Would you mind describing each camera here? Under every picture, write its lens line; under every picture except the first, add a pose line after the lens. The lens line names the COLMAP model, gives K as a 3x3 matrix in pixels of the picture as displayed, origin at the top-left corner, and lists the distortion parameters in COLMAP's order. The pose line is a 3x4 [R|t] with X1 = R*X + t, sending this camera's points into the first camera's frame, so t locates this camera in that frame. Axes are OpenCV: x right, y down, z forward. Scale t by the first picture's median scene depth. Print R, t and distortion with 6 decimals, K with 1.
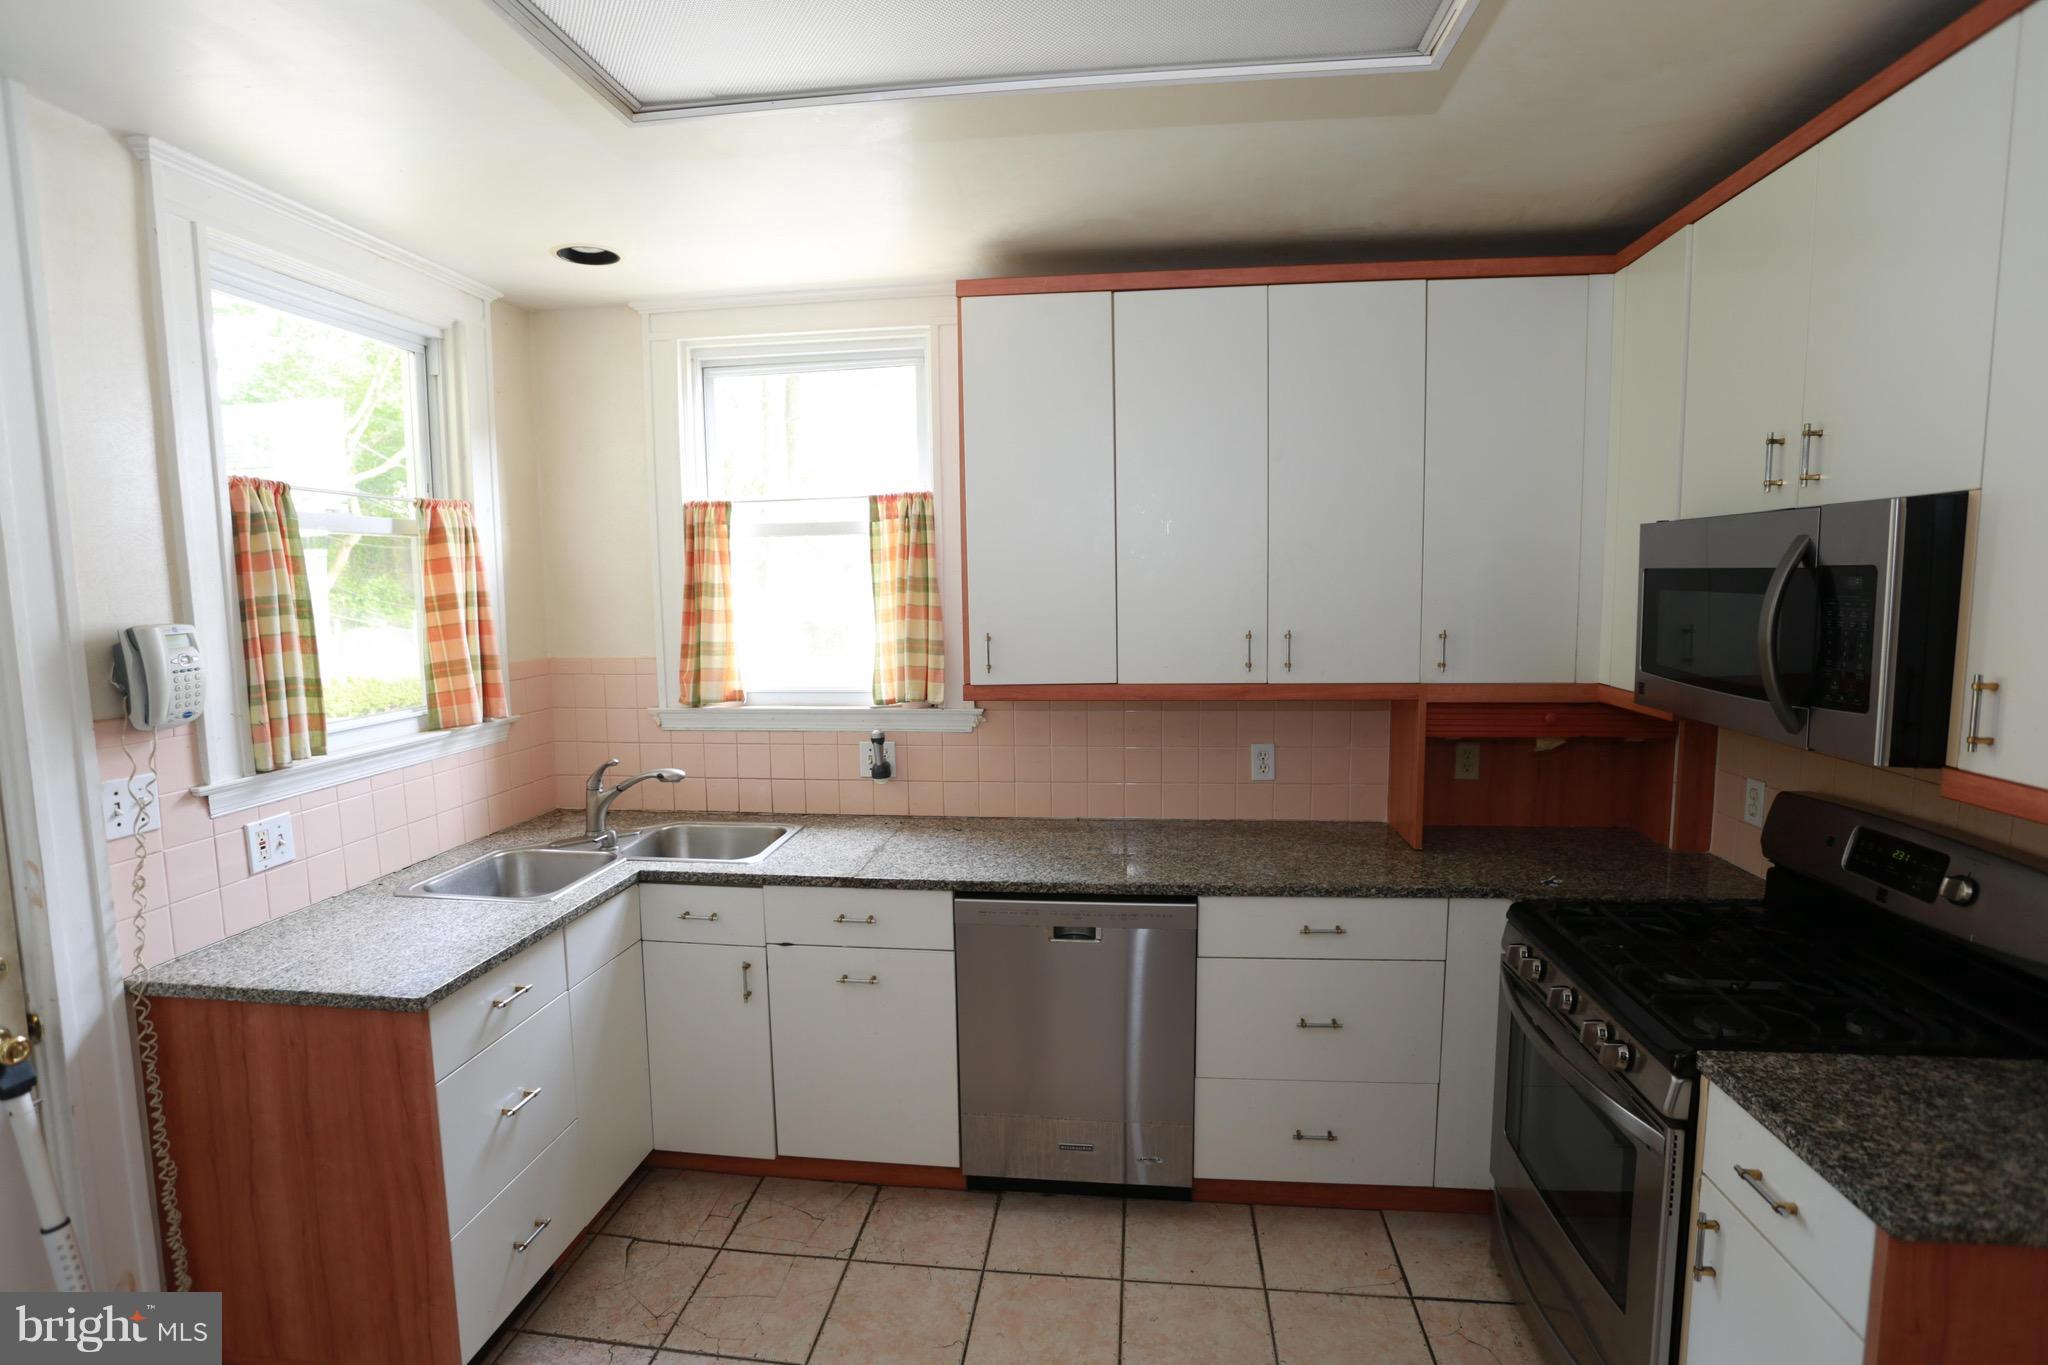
lens RADIAL K [[993.1, 0, 1006.6], [0, 993.1, 703.4], [0, 0, 1]] dist [-0.043266, 0.004218]
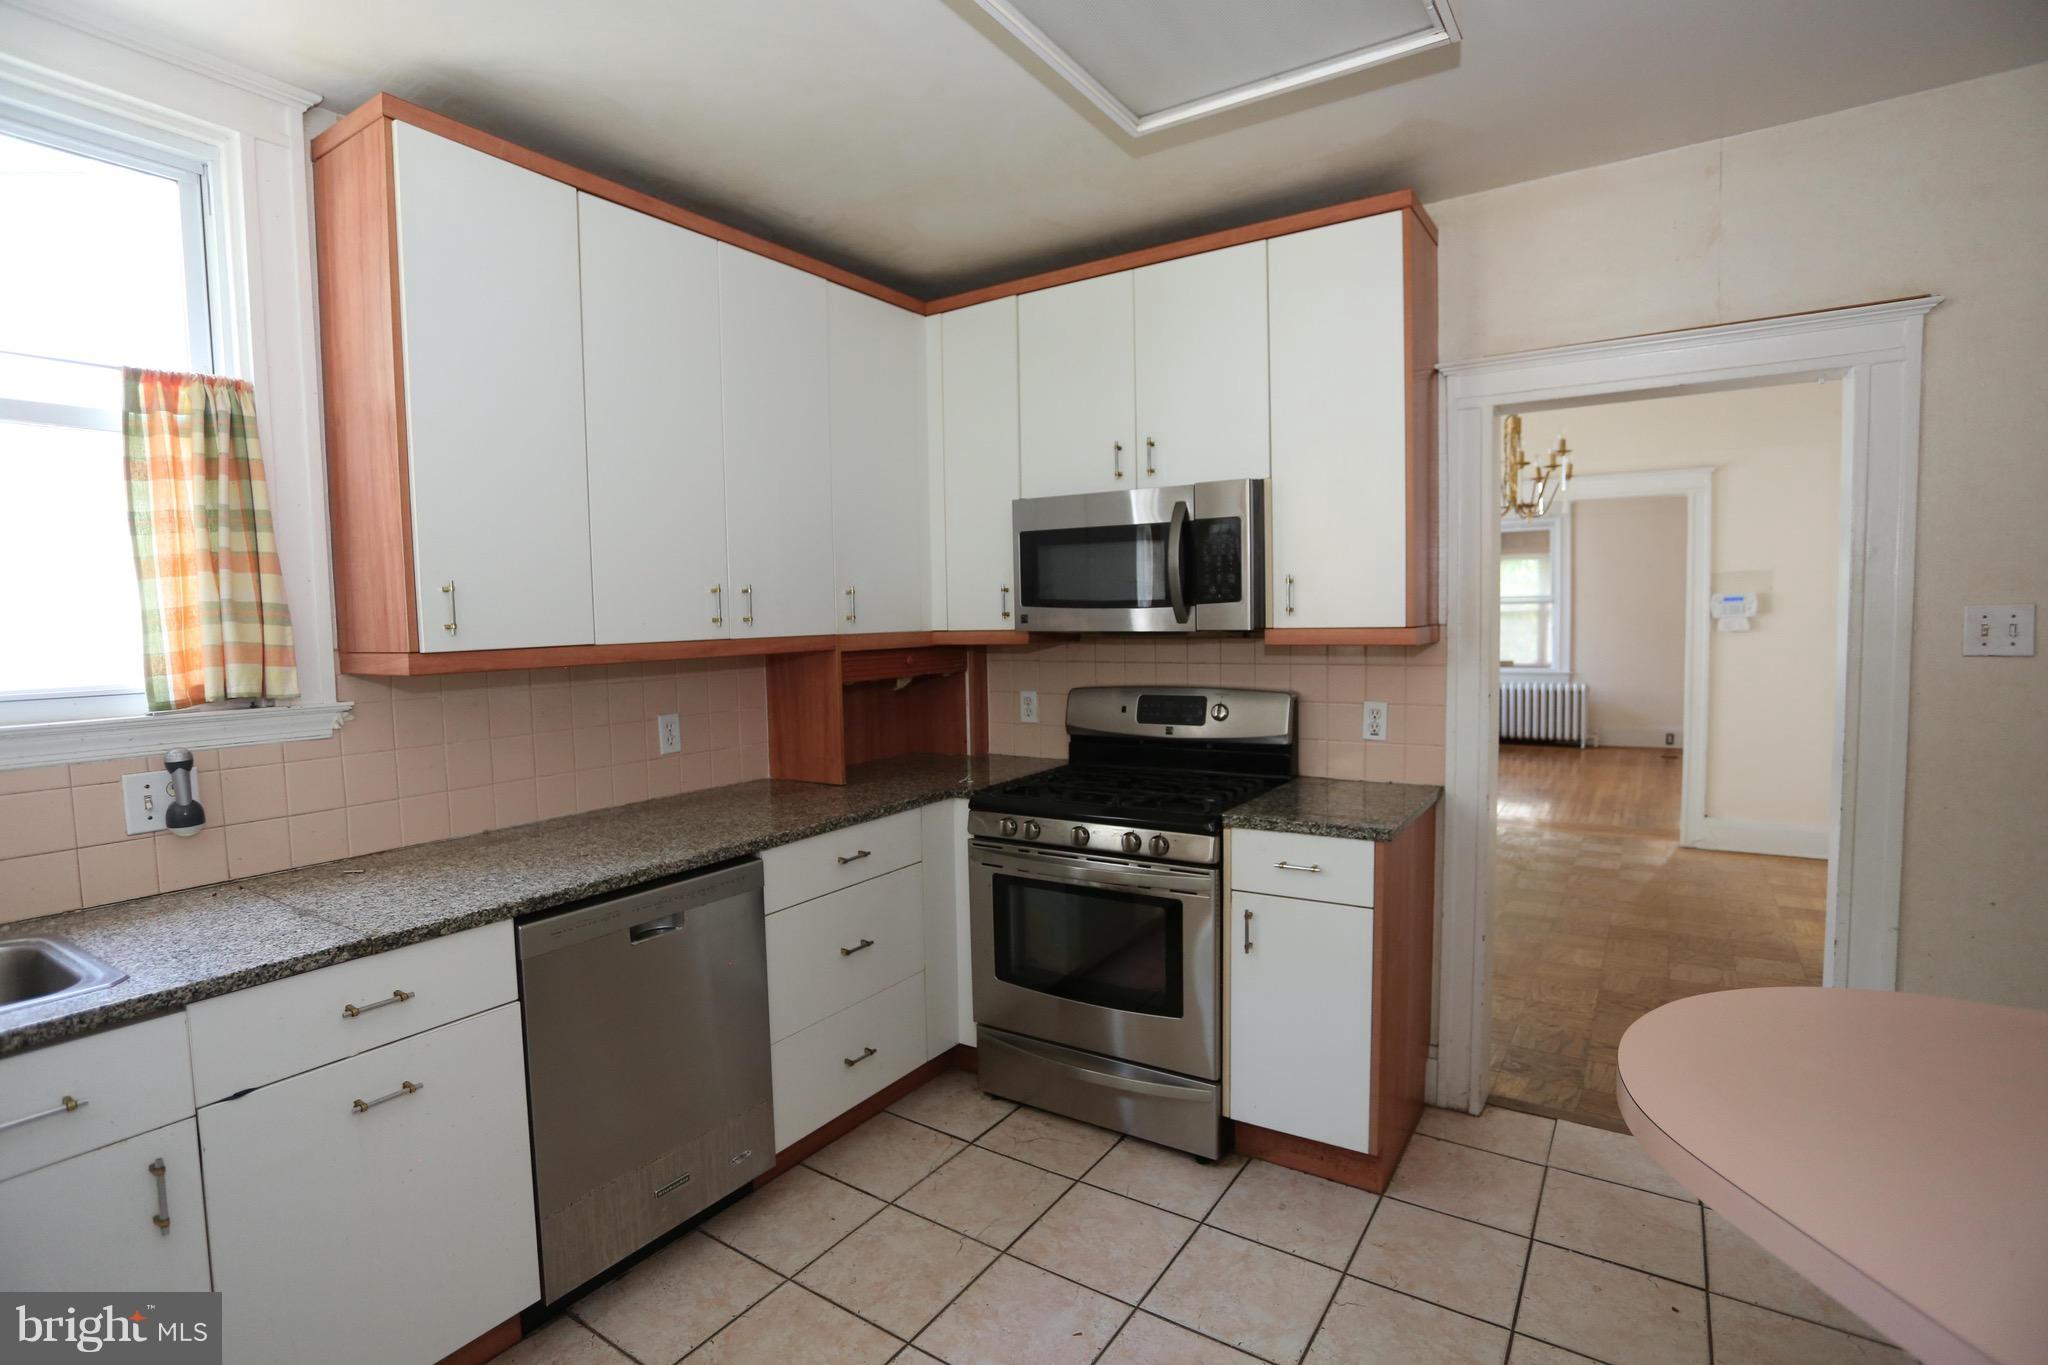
lens RADIAL K [[987.2, 0, 992.8], [0, 987.2, 698.8], [0, 0, 1]] dist [-0.047349, 0.012322]
pose [[0.458813, -0.067441, 0.885969, -0.505531], [0.122370, 0.992410, 0.012172, 0.060764], [-0.880066, 0.102831, 0.463584, 0.326068]]
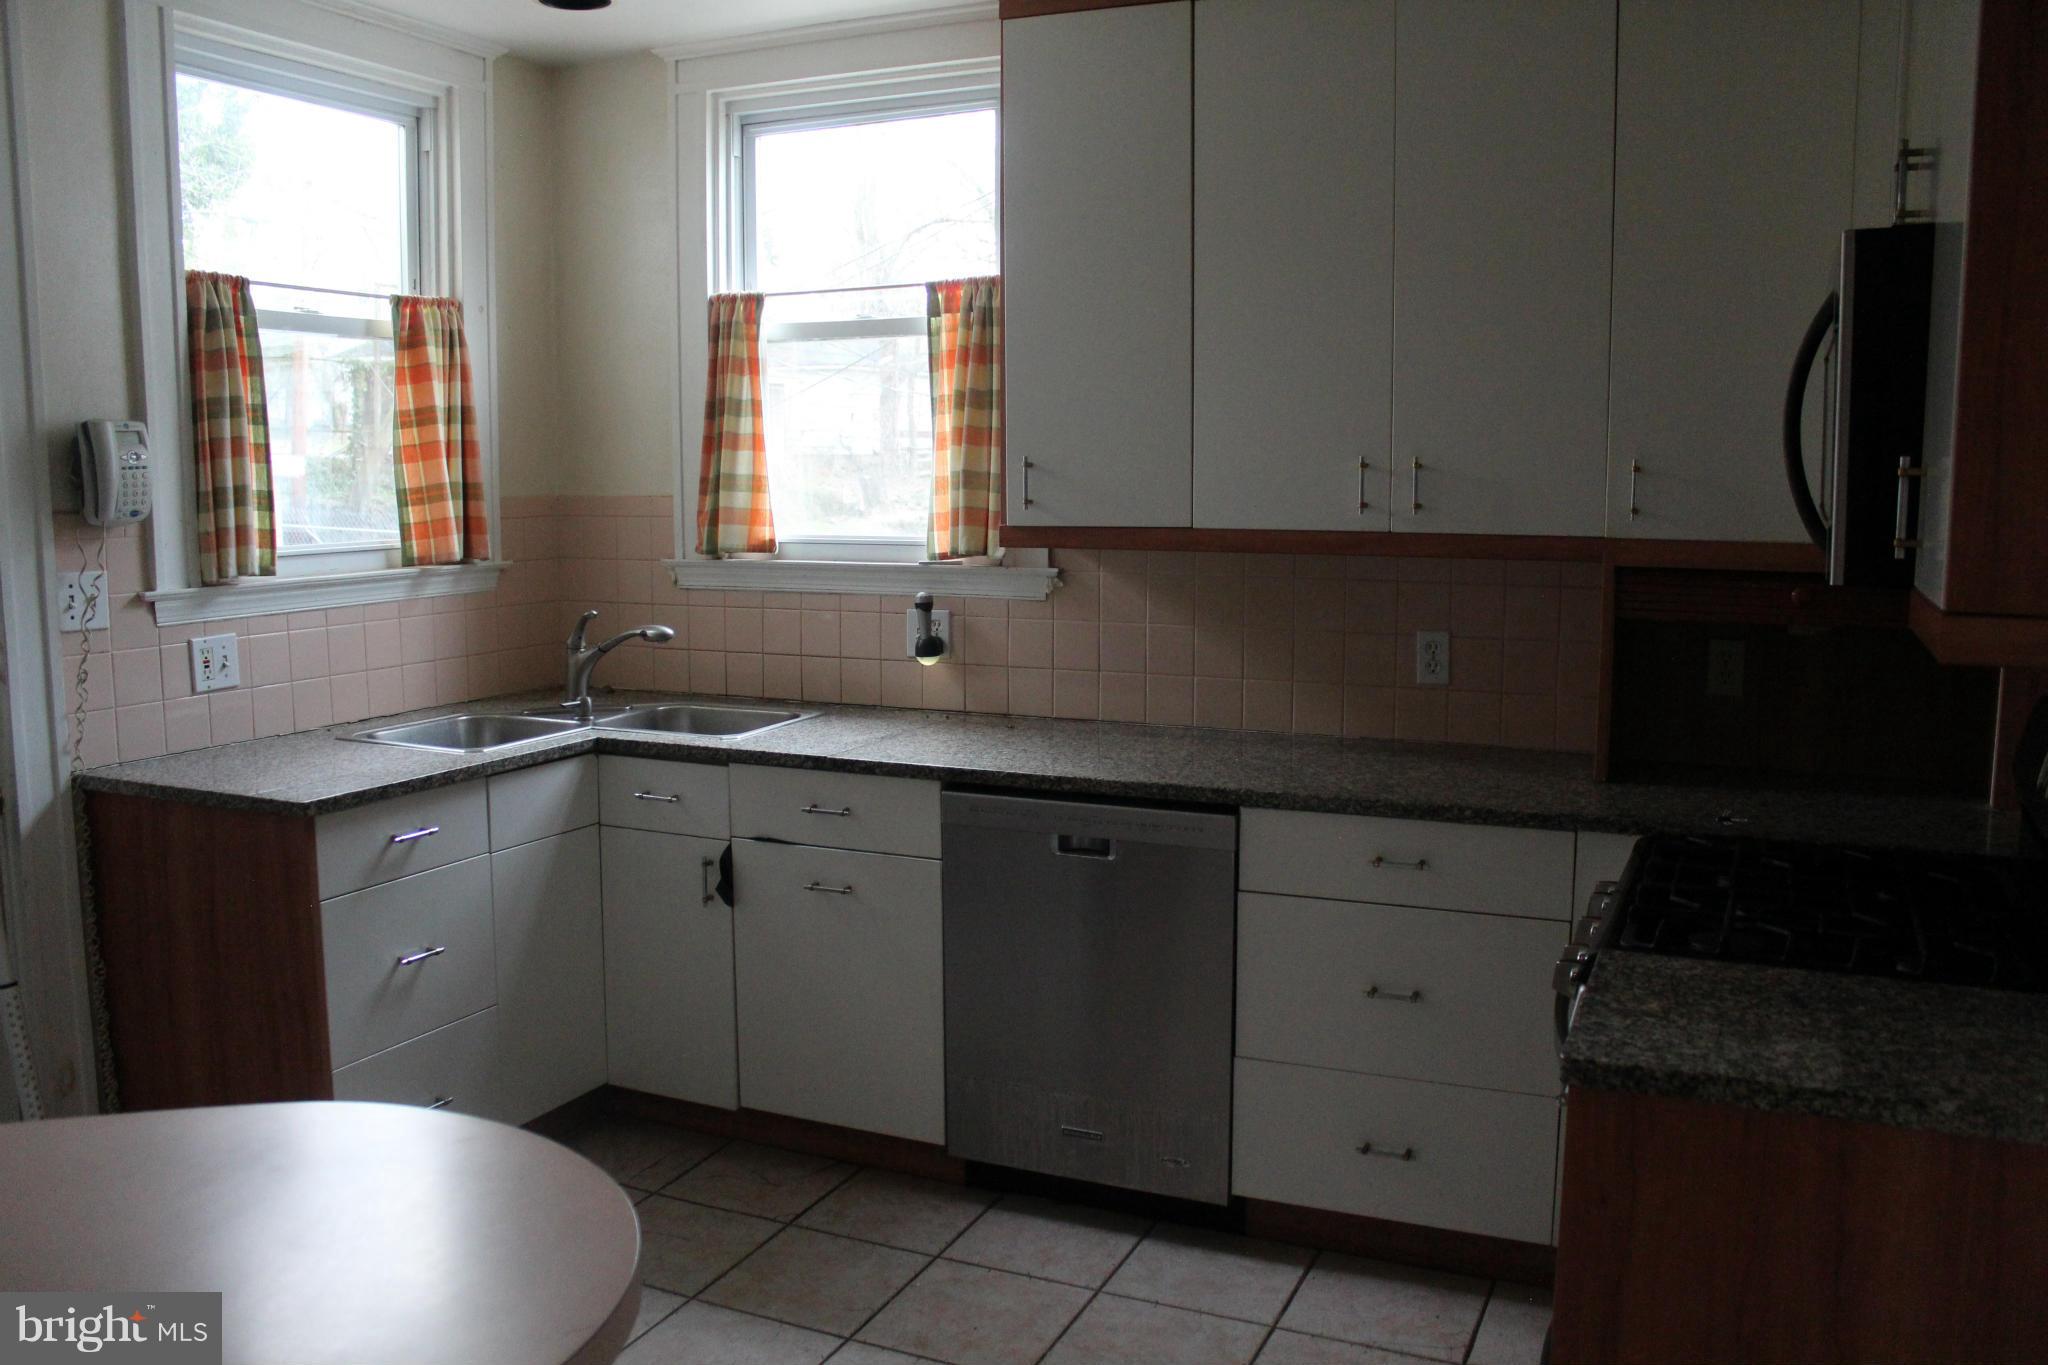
lens RADIAL K [[1707.1, 0, 1006.2], [0, 1707.1, 700.6], [0, 0, 1]] dist [-0.122098, 0.081068]
pose [[0.953306, 0.054763, -0.296999, 0.379292], [-0.049517, 0.998456, 0.025163, 0.086472], [0.297919, -0.009282, 0.954546, -0.259997]]
